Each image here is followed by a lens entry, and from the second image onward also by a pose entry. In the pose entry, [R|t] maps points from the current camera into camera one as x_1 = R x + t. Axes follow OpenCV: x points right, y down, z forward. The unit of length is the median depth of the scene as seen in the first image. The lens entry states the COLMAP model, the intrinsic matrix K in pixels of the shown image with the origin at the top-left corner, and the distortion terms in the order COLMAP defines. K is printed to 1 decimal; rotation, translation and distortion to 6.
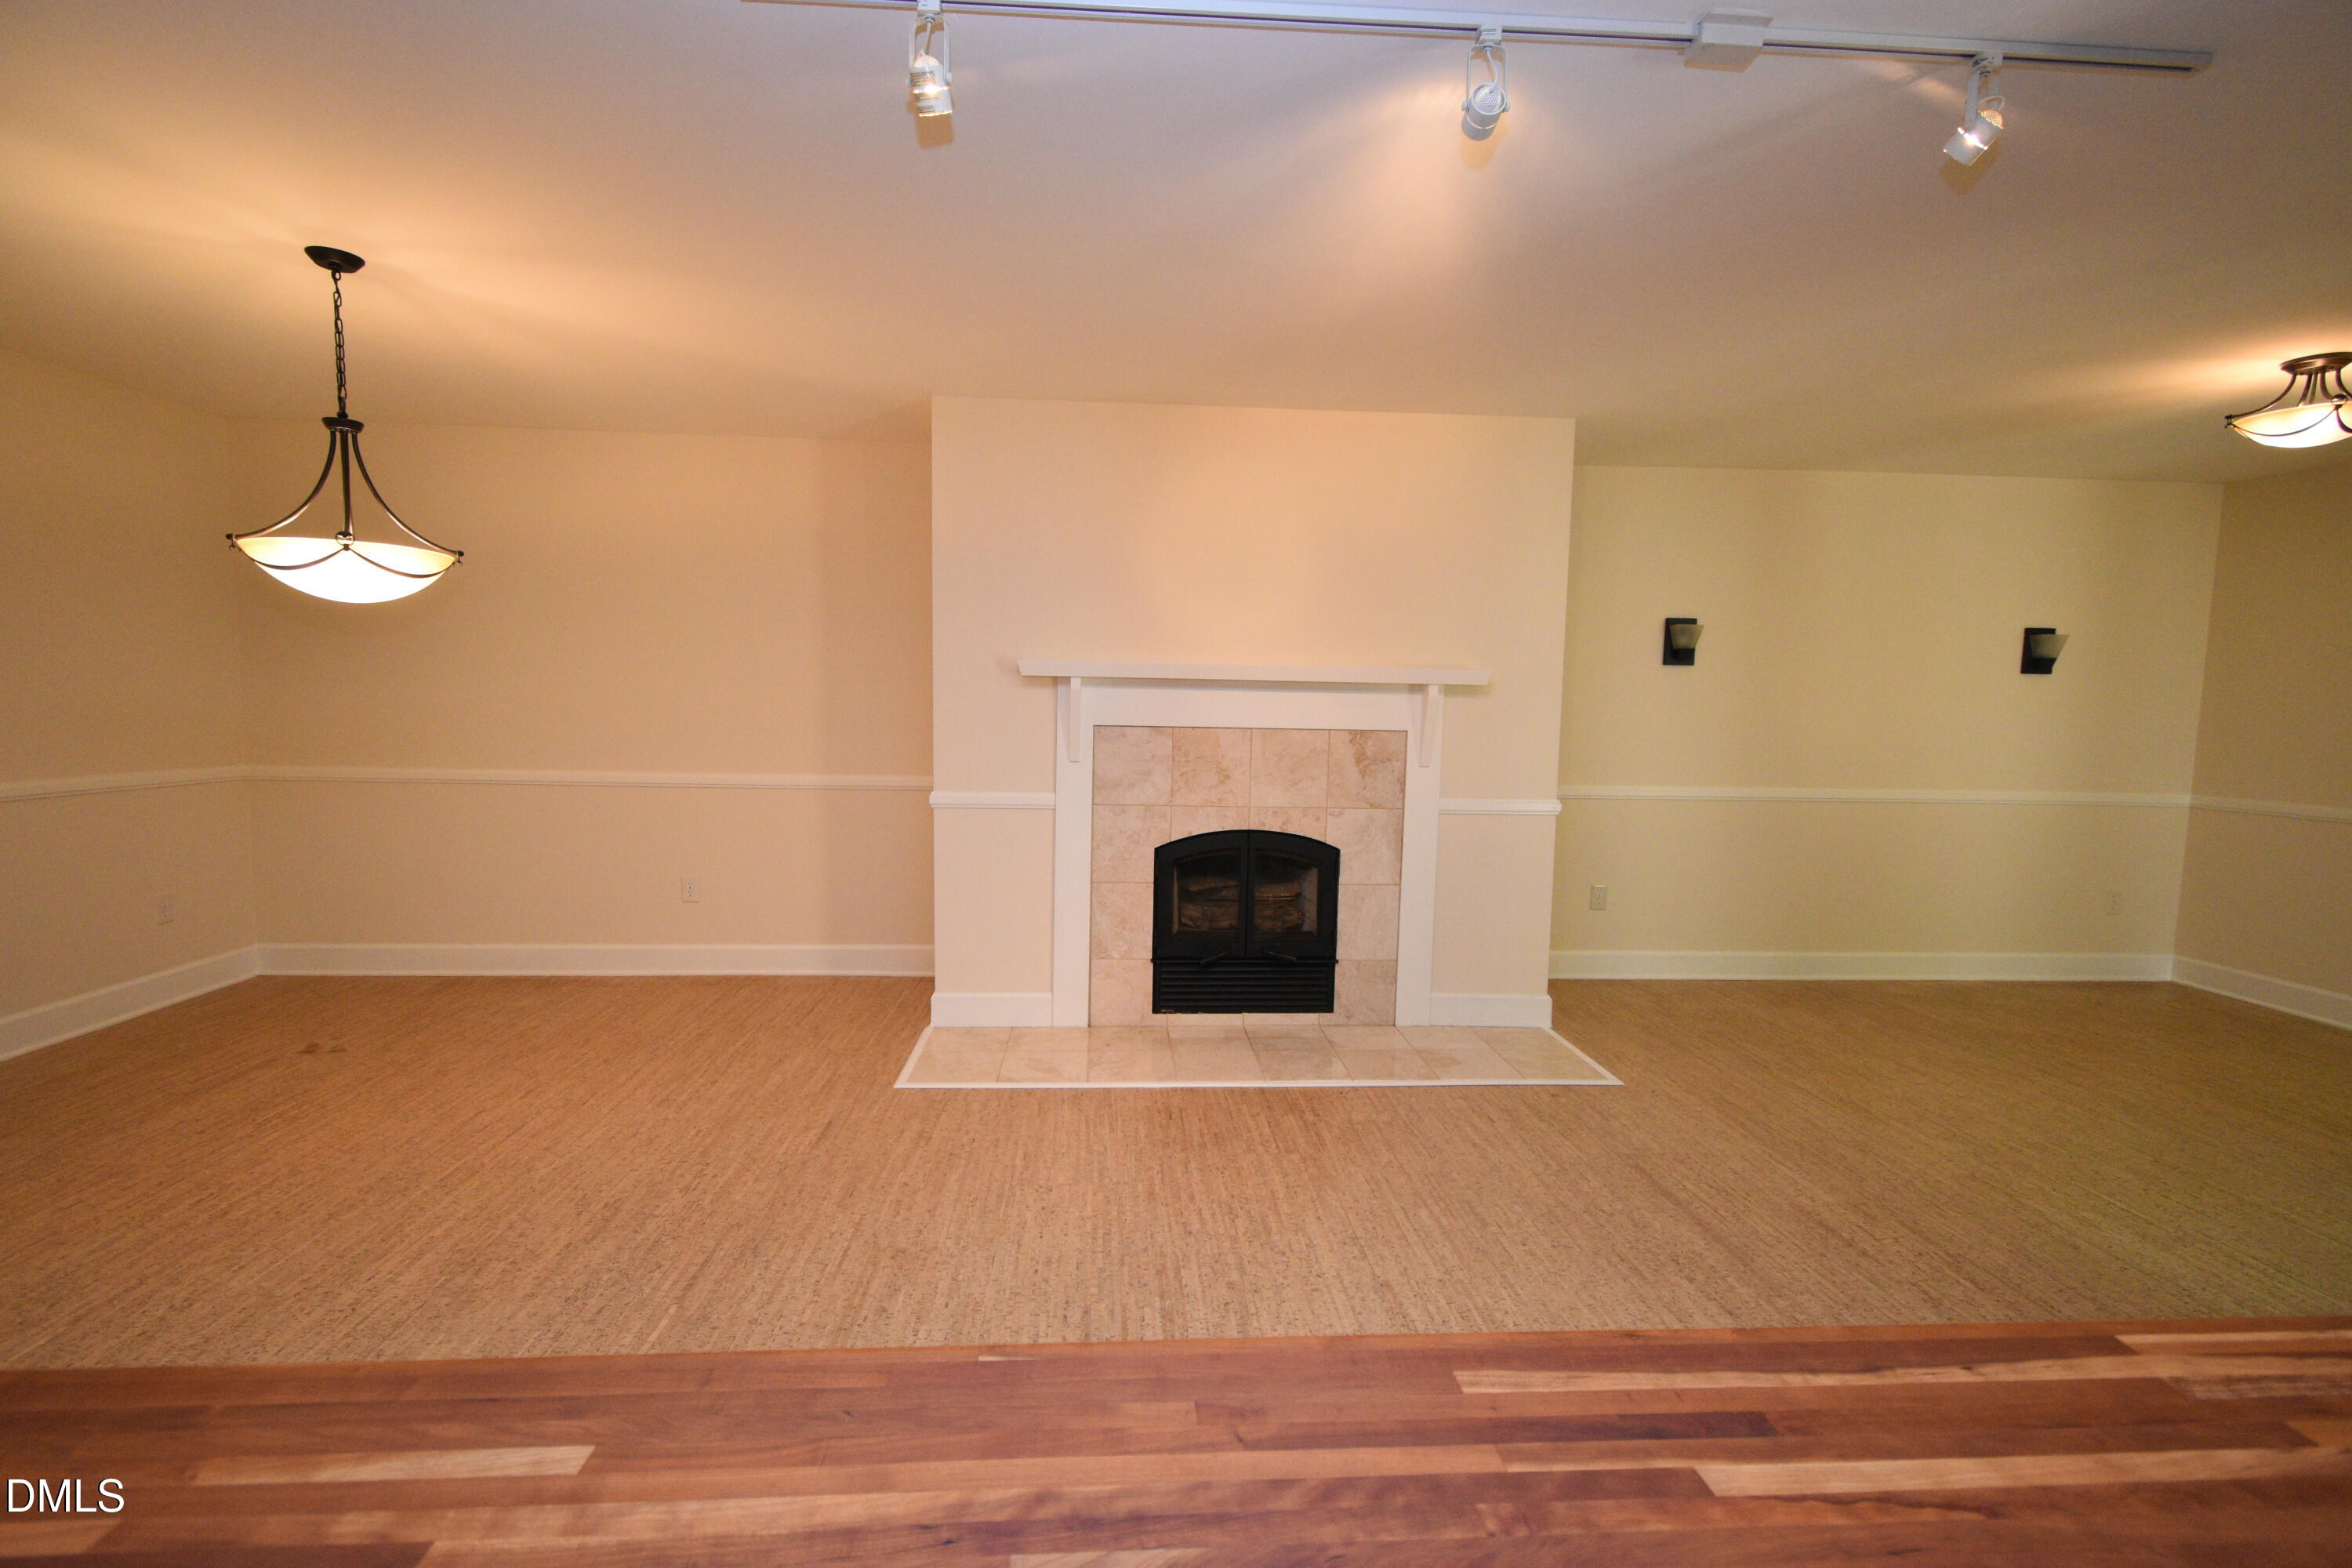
lens RADIAL K [[1032.6, 0, 1174.4], [0, 1032.6, 792.5], [0, 0, 1]] dist [0.008928, -0.004783]
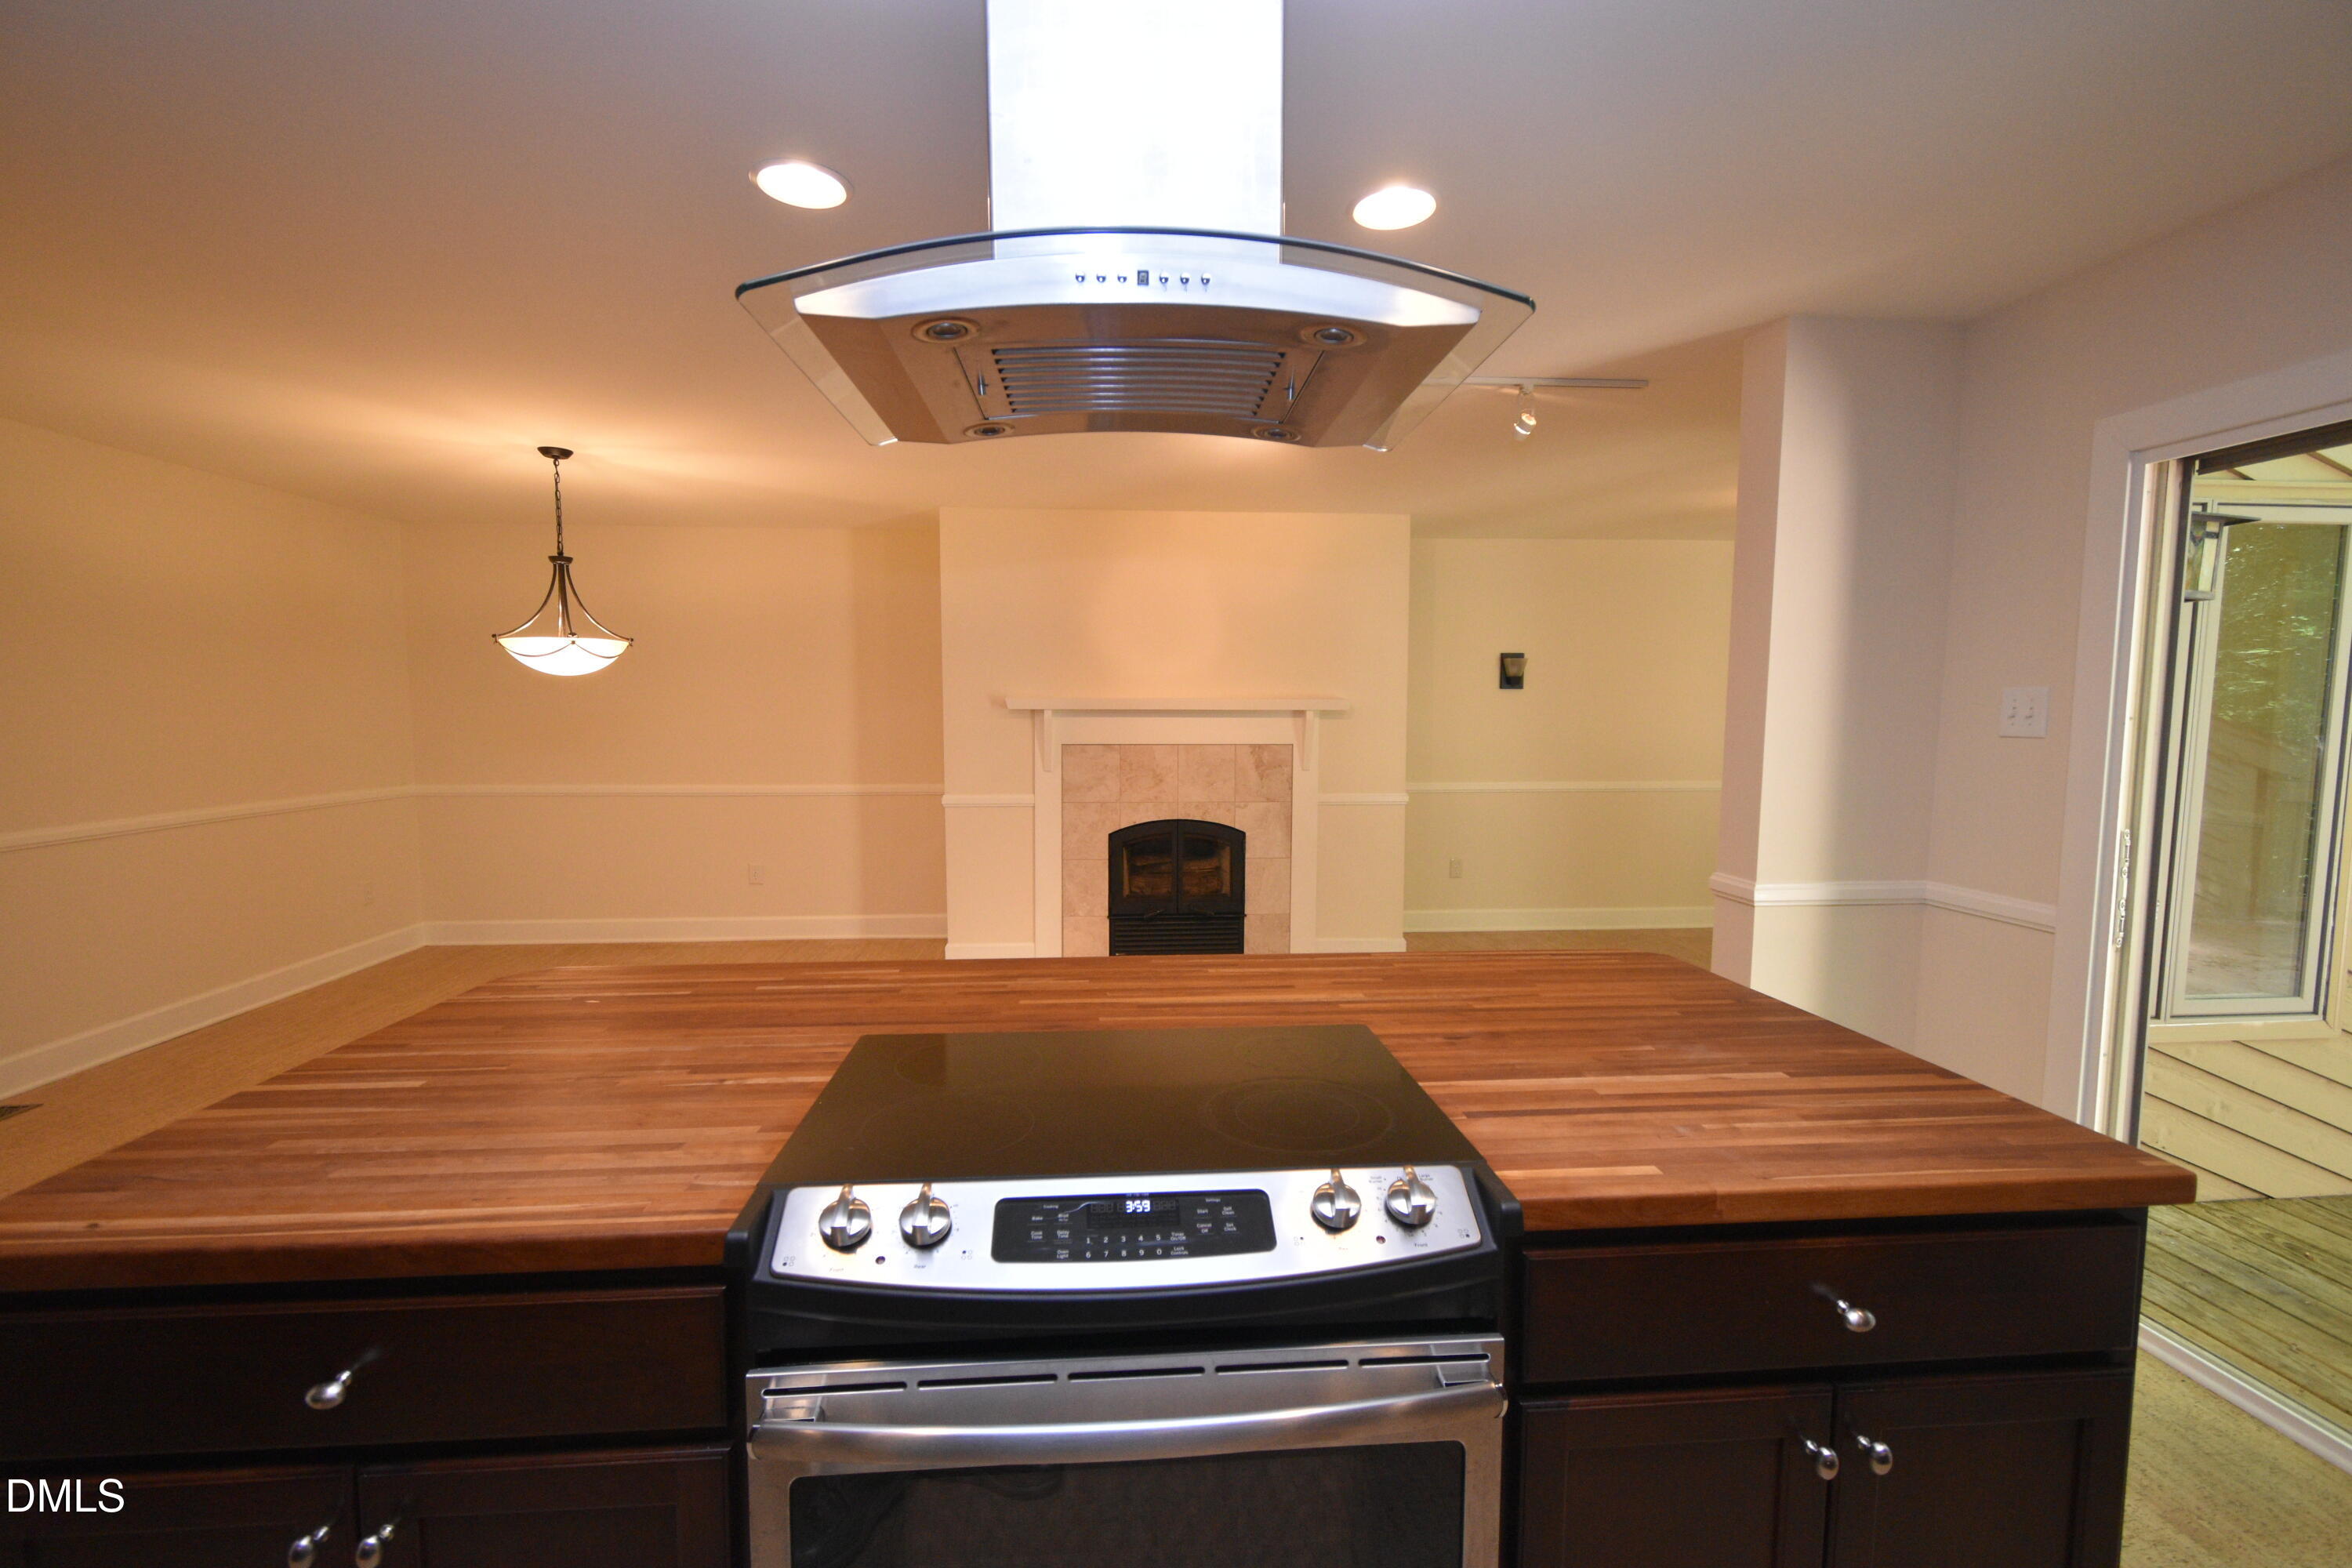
lens RADIAL K [[1032.6, 0, 1172.8], [0, 1032.6, 789.8], [0, 0, 1]] dist [0.008928, -0.004783]
pose [[0.999746, -0.017934, 0.013680, 0.048049], [0.018037, 0.999809, -0.007459, 0.007557], [-0.013544, 0.007704, 0.999879, -0.359267]]
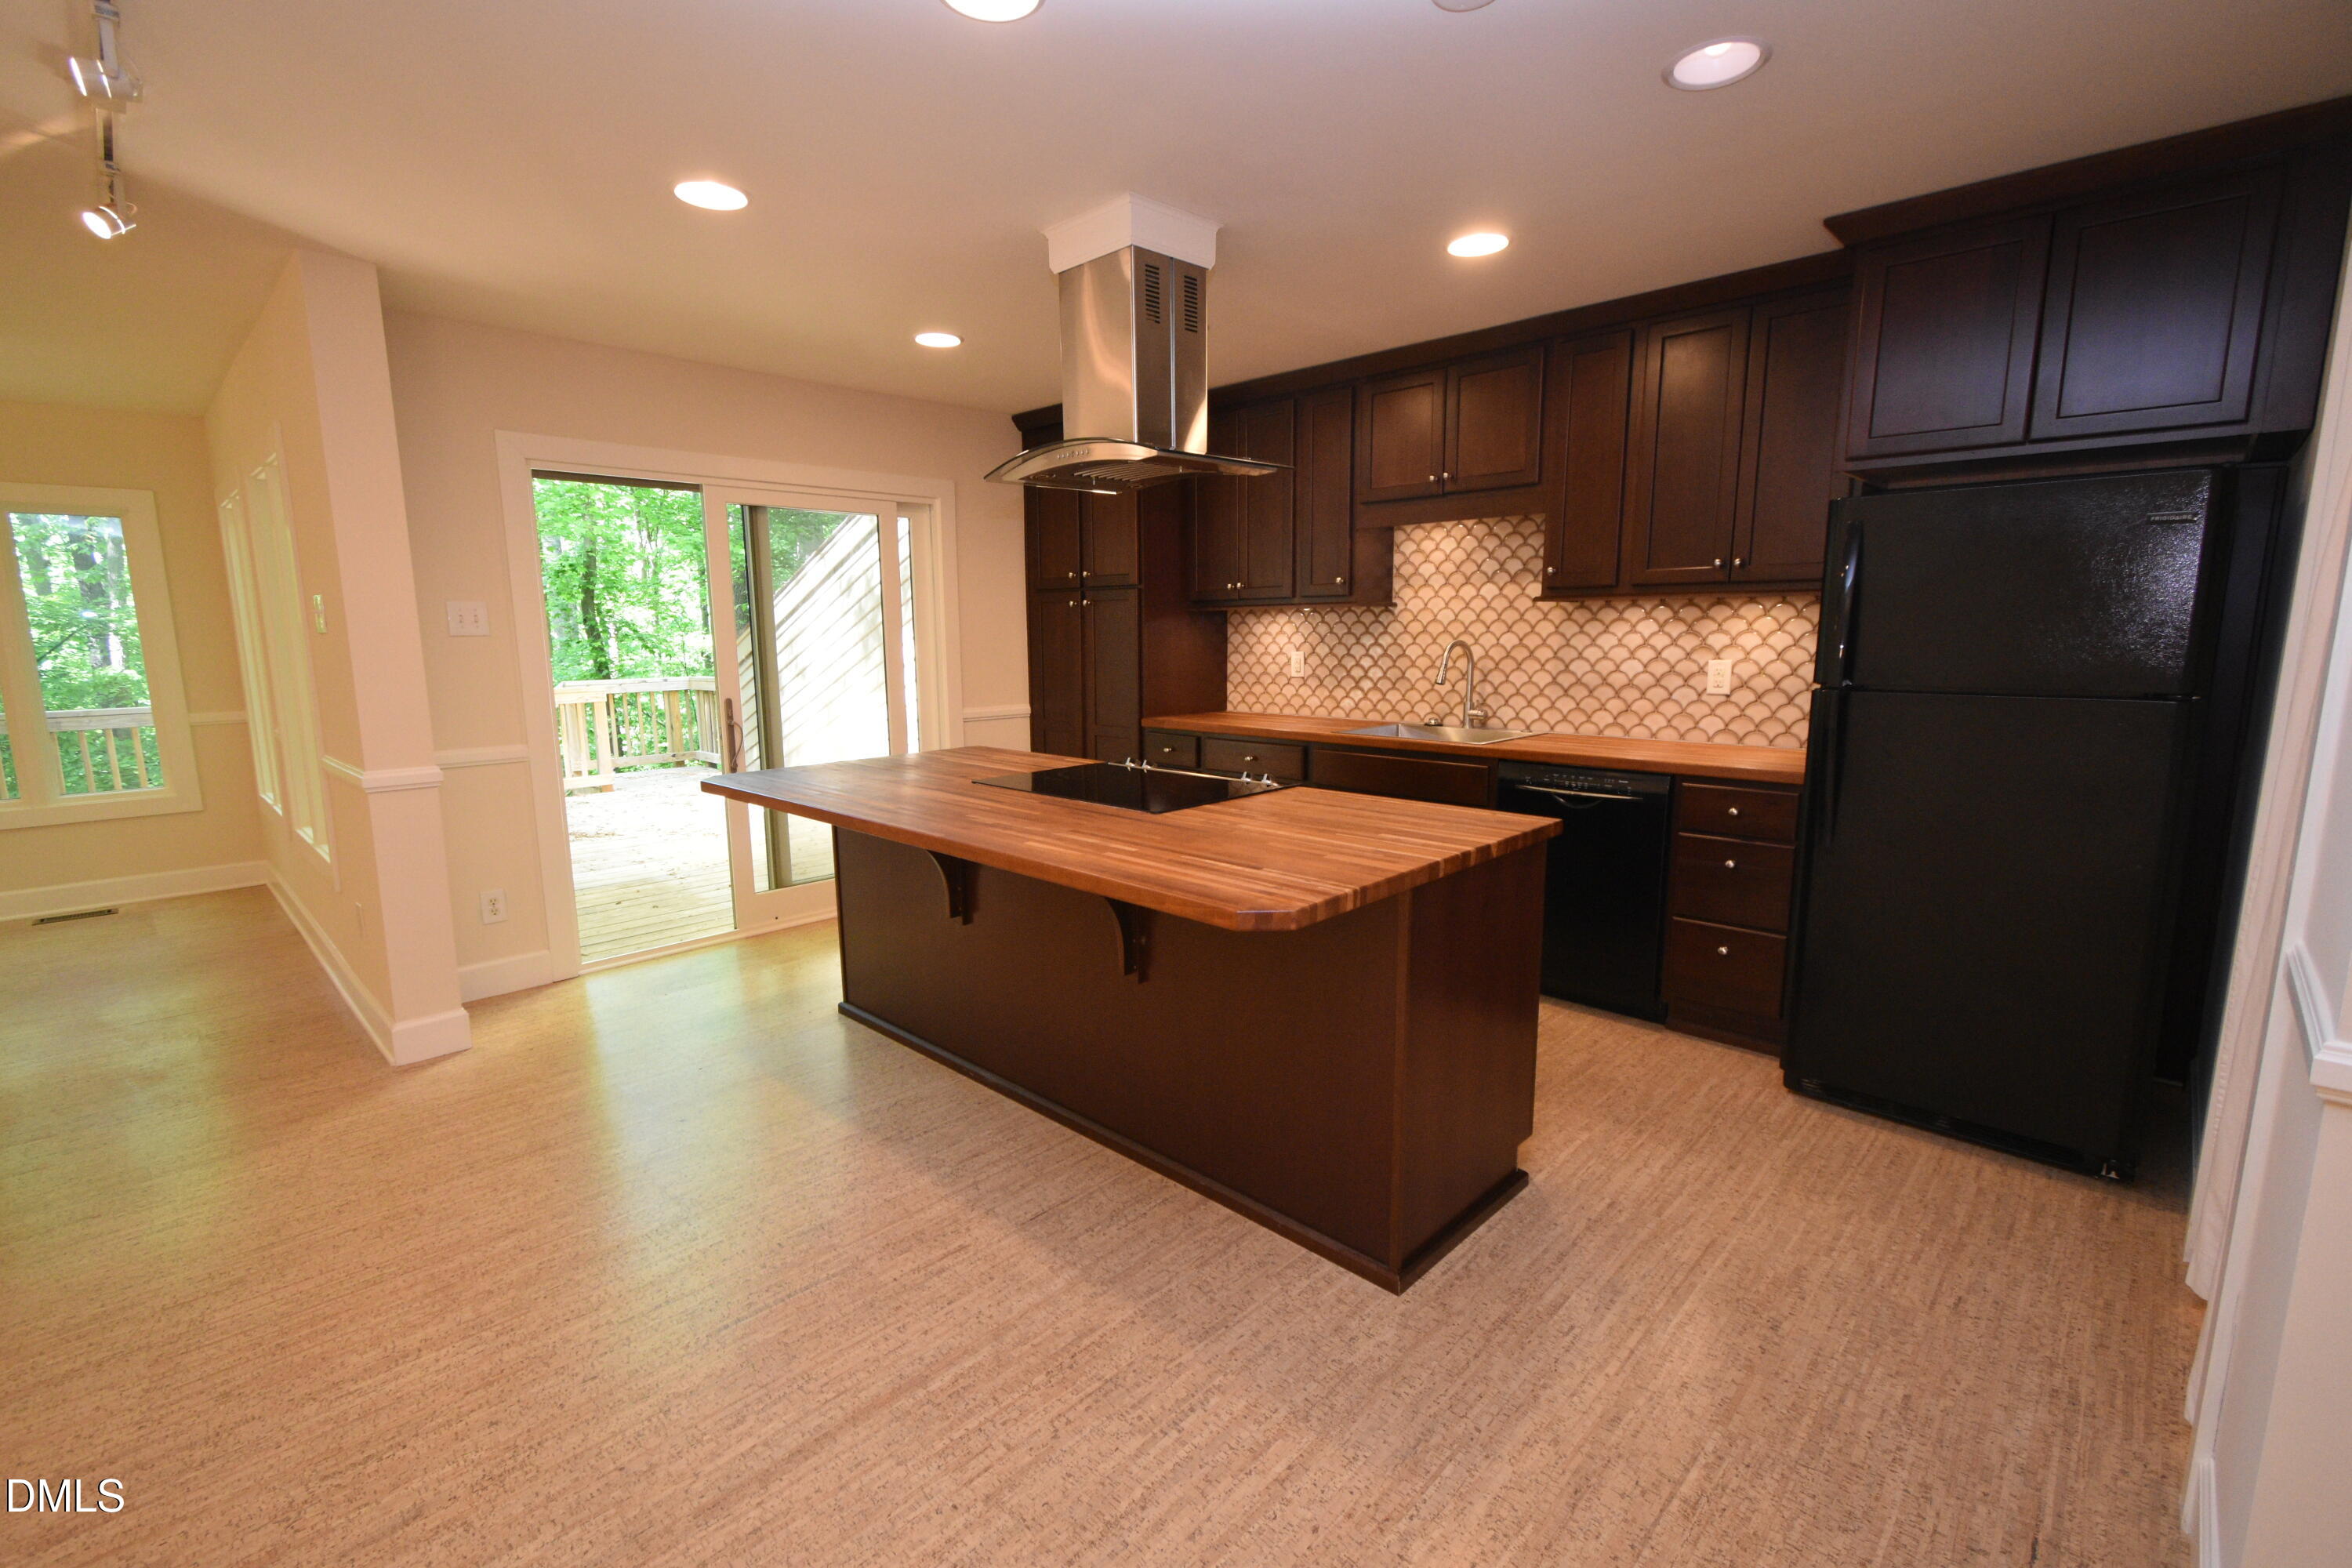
lens RADIAL K [[1032.6, 0, 1172.9], [0, 1032.6, 792.0], [0, 0, 1]] dist [0.008928, -0.004783]
pose [[-0.669999, -0.133190, 0.730317, -0.530658], [0.060004, 0.970839, 0.232103, -0.061839], [-0.739933, 0.199331, -0.642469, 0.429220]]
